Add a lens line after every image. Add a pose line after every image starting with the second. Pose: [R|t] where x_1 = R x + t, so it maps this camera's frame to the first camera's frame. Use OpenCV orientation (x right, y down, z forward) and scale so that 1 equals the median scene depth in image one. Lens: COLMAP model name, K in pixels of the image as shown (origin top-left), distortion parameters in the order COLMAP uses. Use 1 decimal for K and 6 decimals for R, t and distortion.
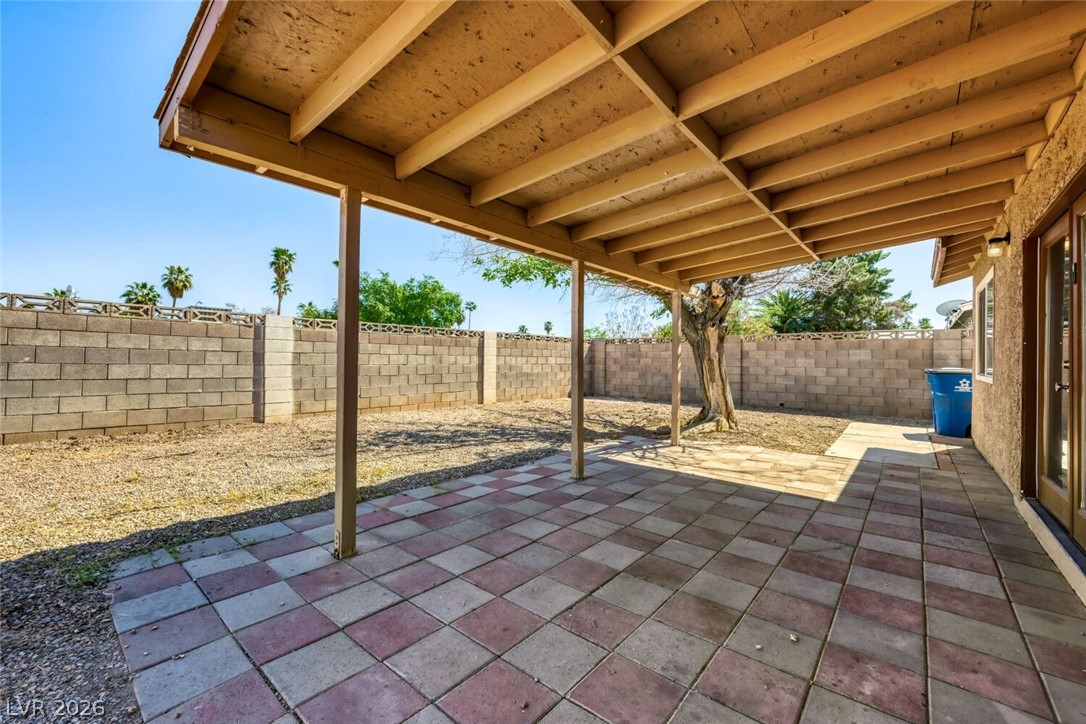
lens RADIAL K [[424.9, 0, 551.2], [0, 424.9, 359.8], [0, 0, 1]] dist [-0.001142, 0.000281]
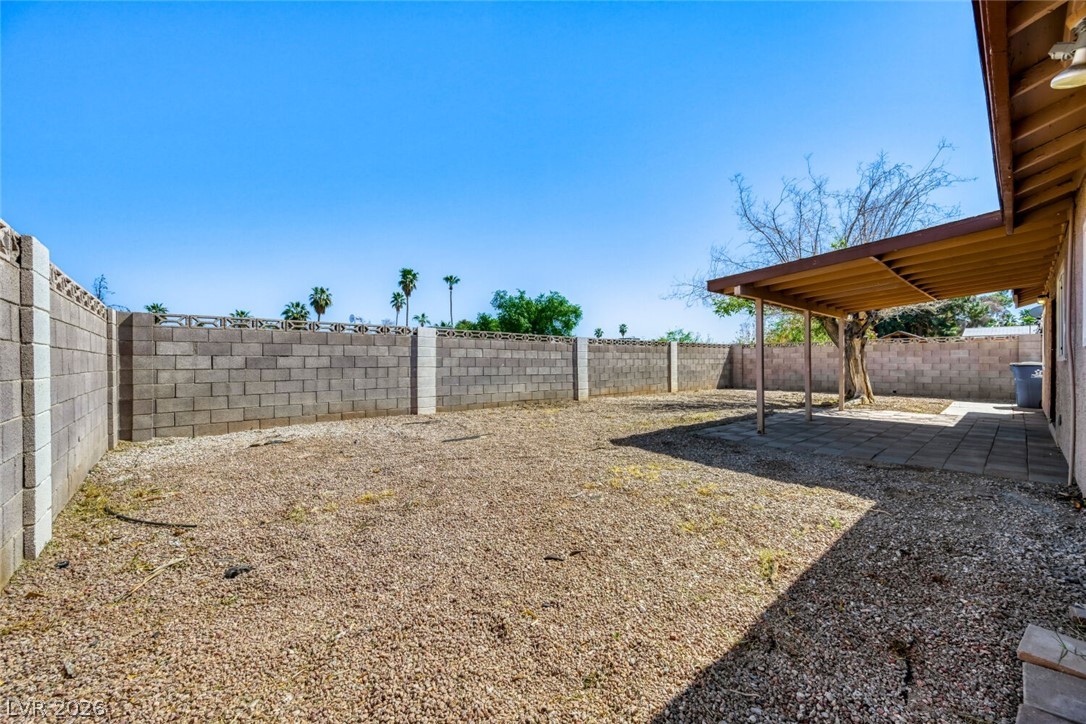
lens RADIAL K [[424.9, 0, 563.5], [0, 424.9, 363.7], [0, 0, 1]] dist [-0.001142, 0.000281]
pose [[0.993689, -0.015446, -0.111101, -0.327672], [0.016010, 0.999863, 0.004188, -0.004332], [0.111021, -0.005940, 0.993800, -0.423110]]
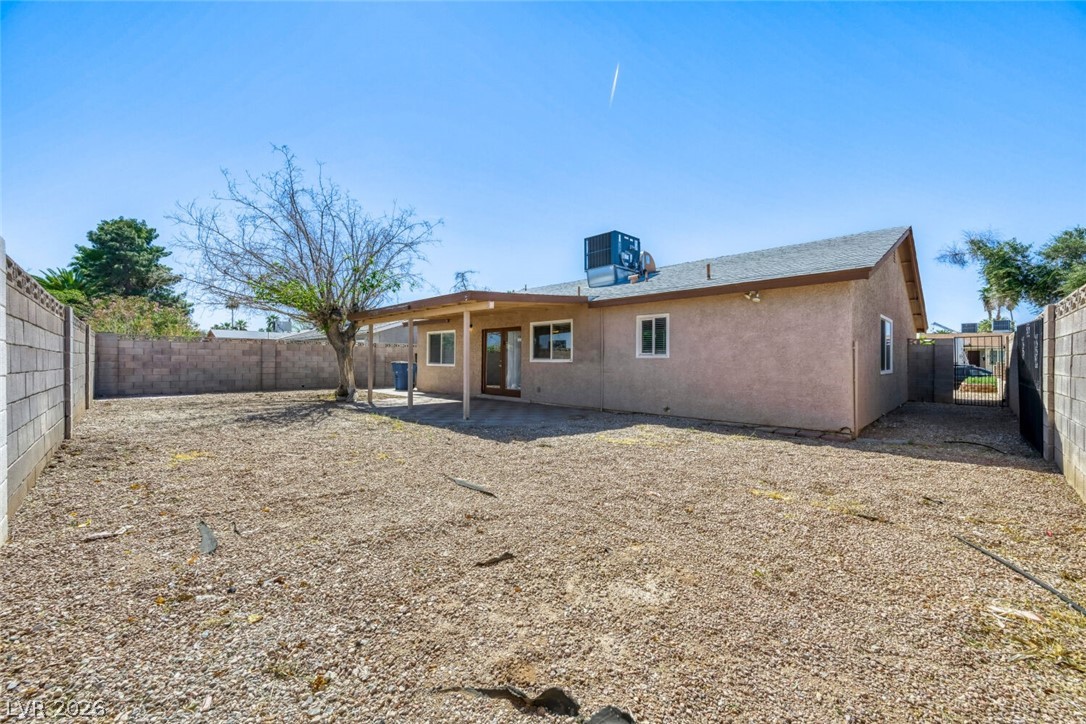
lens RADIAL K [[424.9, 0, 546.5], [0, 424.9, 361.0], [0, 0, 1]] dist [-0.001142, 0.000281]
pose [[0.081788, -0.012588, 0.996570, -0.857304], [-0.011528, 0.999841, 0.013575, -0.015490], [-0.996583, -0.012599, 0.081630, 0.006734]]
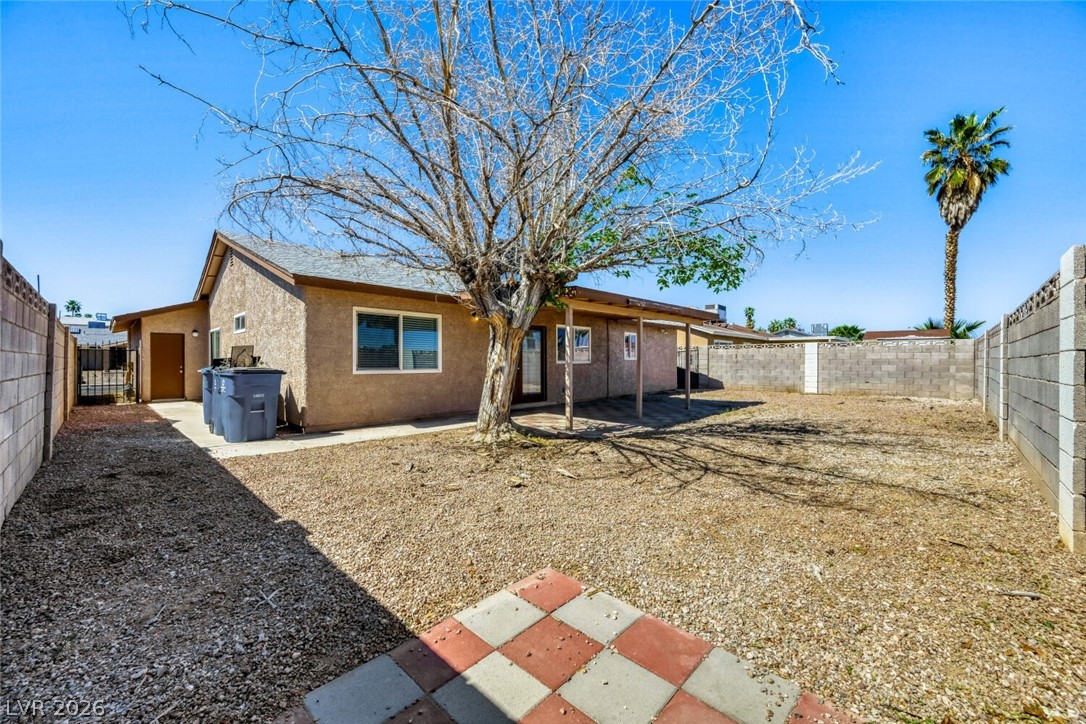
lens RADIAL K [[424.9, 0, 547.0], [0, 424.9, 361.6], [0, 0, 1]] dist [-0.001142, 0.000281]
pose [[-0.998357, -0.009756, 0.056471, 0.128134], [-0.010037, 0.999939, -0.004695, 0.001326], [-0.056422, -0.005254, -0.998393, 1.169306]]
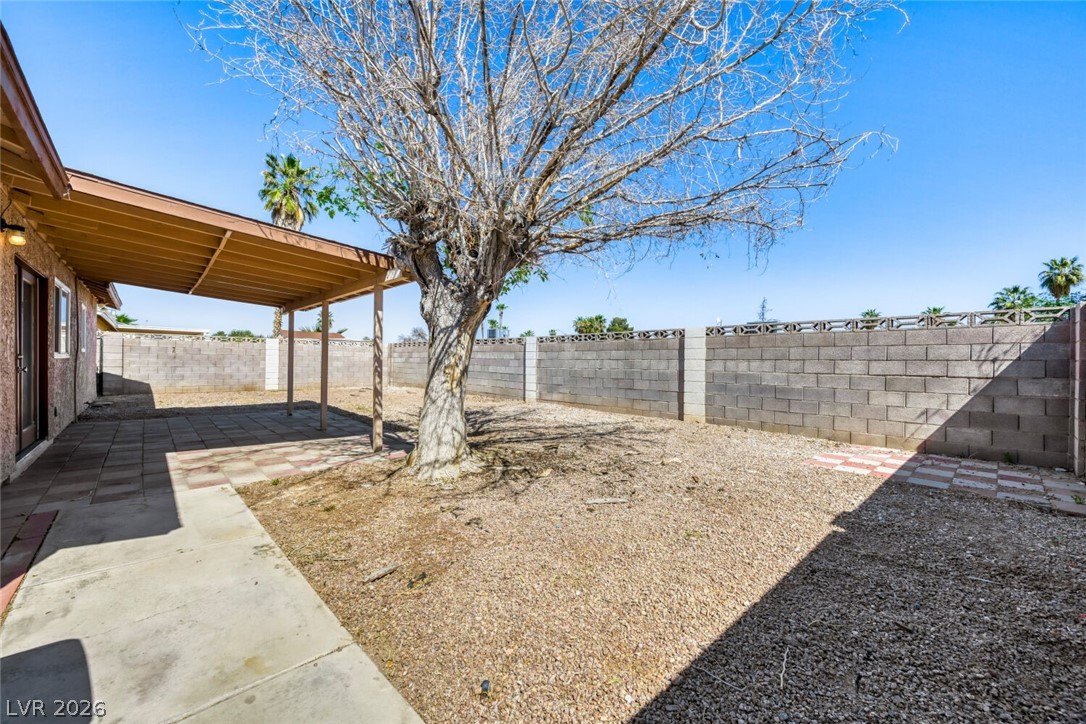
lens RADIAL K [[424.9, 0, 547.5], [0, 424.9, 362.1], [0, 0, 1]] dist [-0.001142, 0.000281]
pose [[-0.103653, -0.009848, -0.994565, 0.588579], [-0.008741, 0.999921, -0.008990, 0.004025], [0.994575, 0.007761, -0.103731, 0.757998]]
